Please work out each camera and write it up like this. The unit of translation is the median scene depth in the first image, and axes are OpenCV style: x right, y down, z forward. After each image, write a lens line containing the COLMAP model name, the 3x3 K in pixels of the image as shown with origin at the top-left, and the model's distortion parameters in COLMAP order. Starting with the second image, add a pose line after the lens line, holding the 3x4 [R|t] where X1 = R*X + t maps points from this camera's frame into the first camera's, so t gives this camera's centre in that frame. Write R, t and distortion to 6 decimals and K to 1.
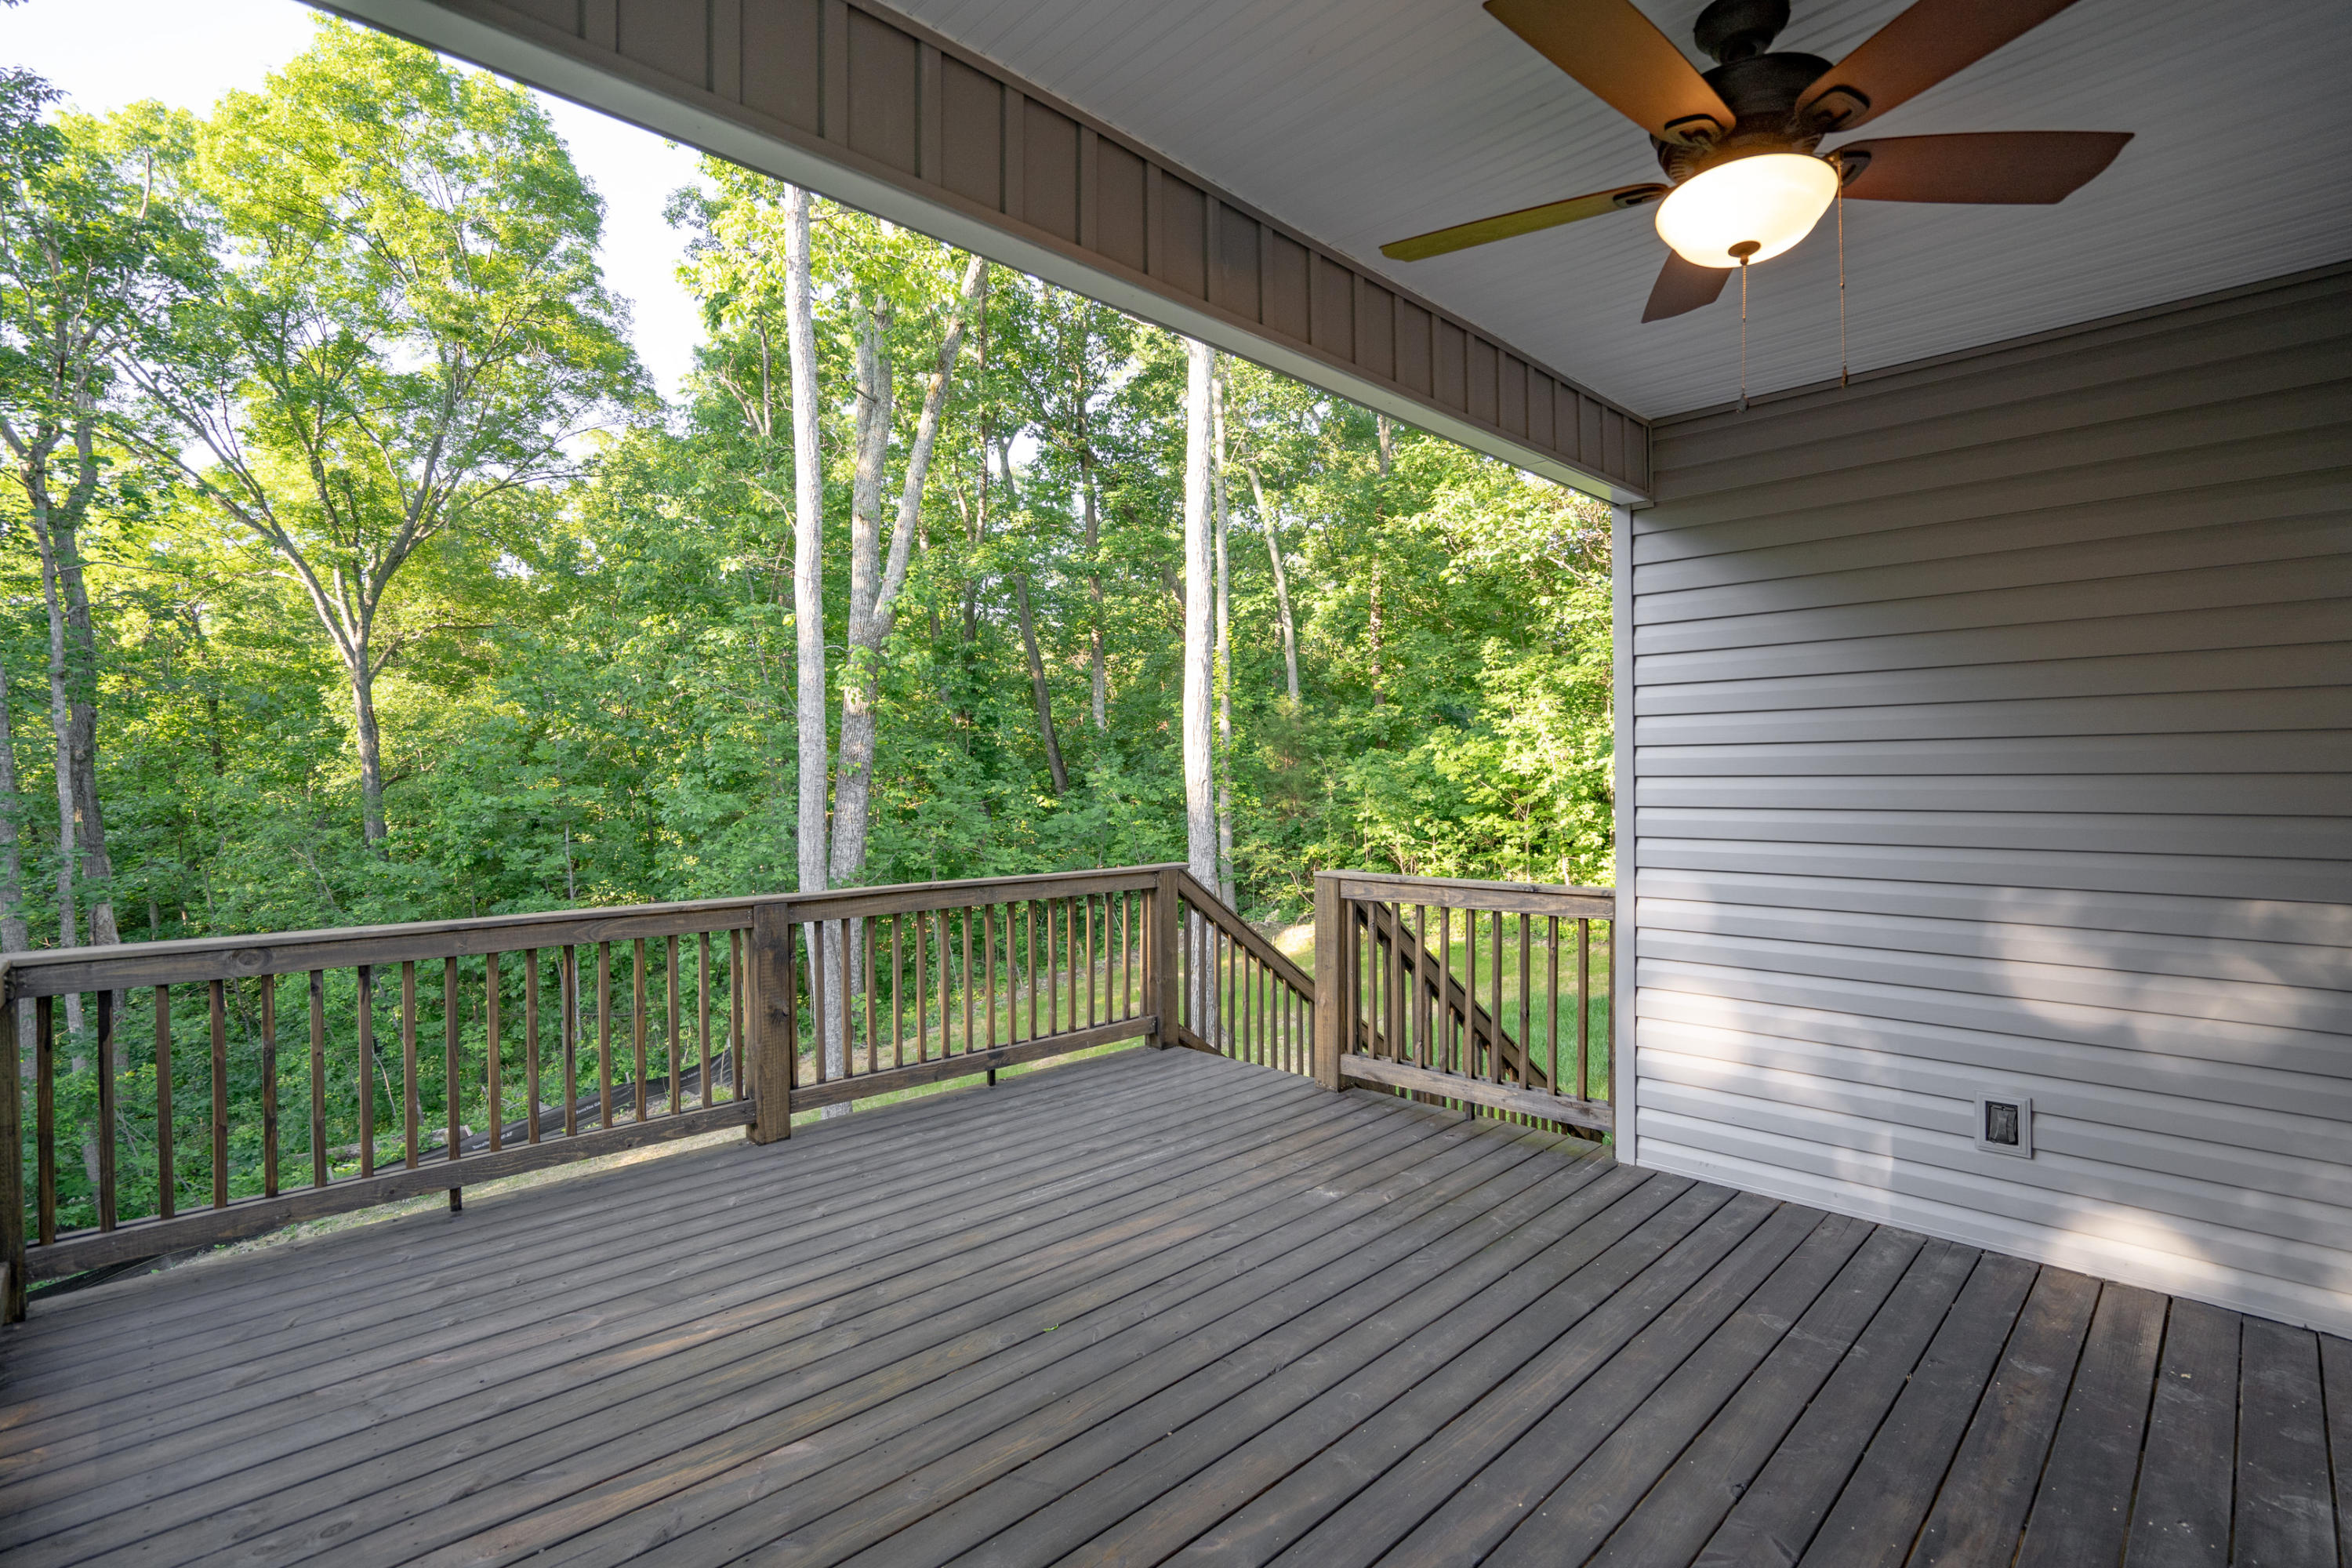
lens RADIAL K [[1080.1, 0, 1179.7], [0, 1080.1, 780.0], [0, 0, 1]] dist [-0.002835, 0.004652]
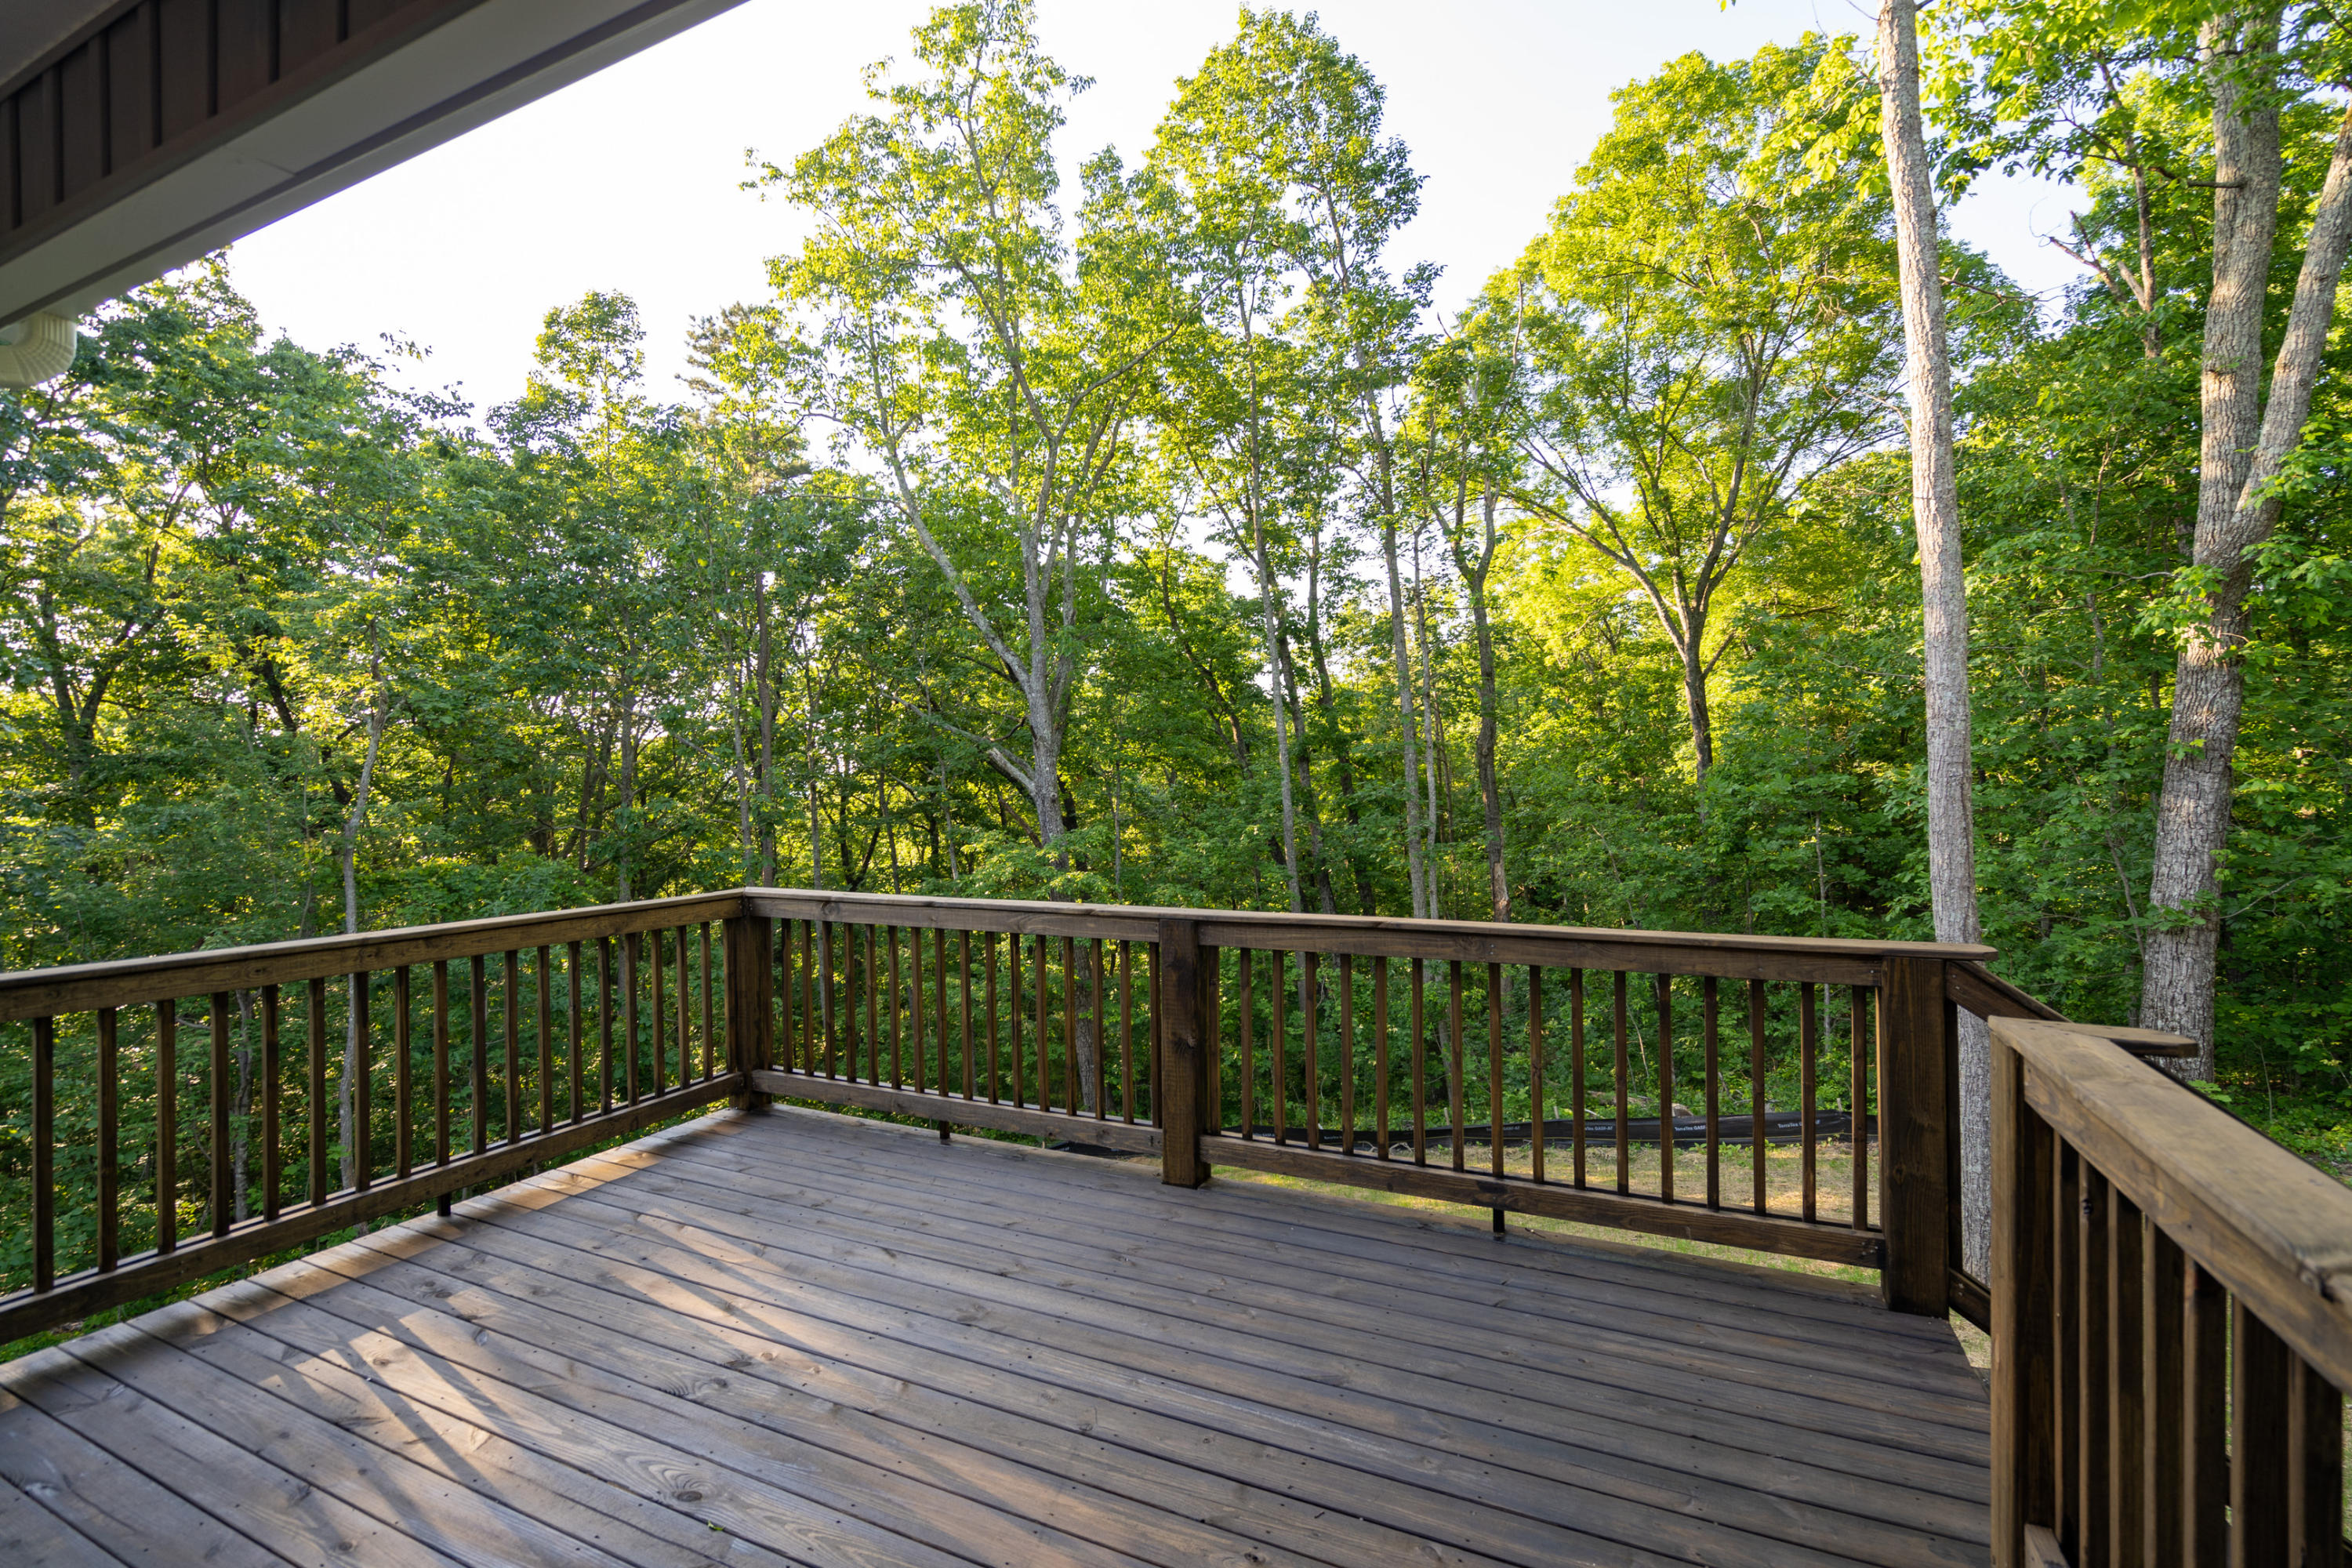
lens RADIAL K [[1080.1, 0, 1179.6], [0, 1080.1, 776.9], [0, 0, 1]] dist [-0.002835, 0.004652]
pose [[0.352493, 0.005904, -0.935796, 0.108404], [0.005567, 0.999949, 0.008406, -0.002004], [0.935798, -0.008173, 0.352442, 0.163973]]
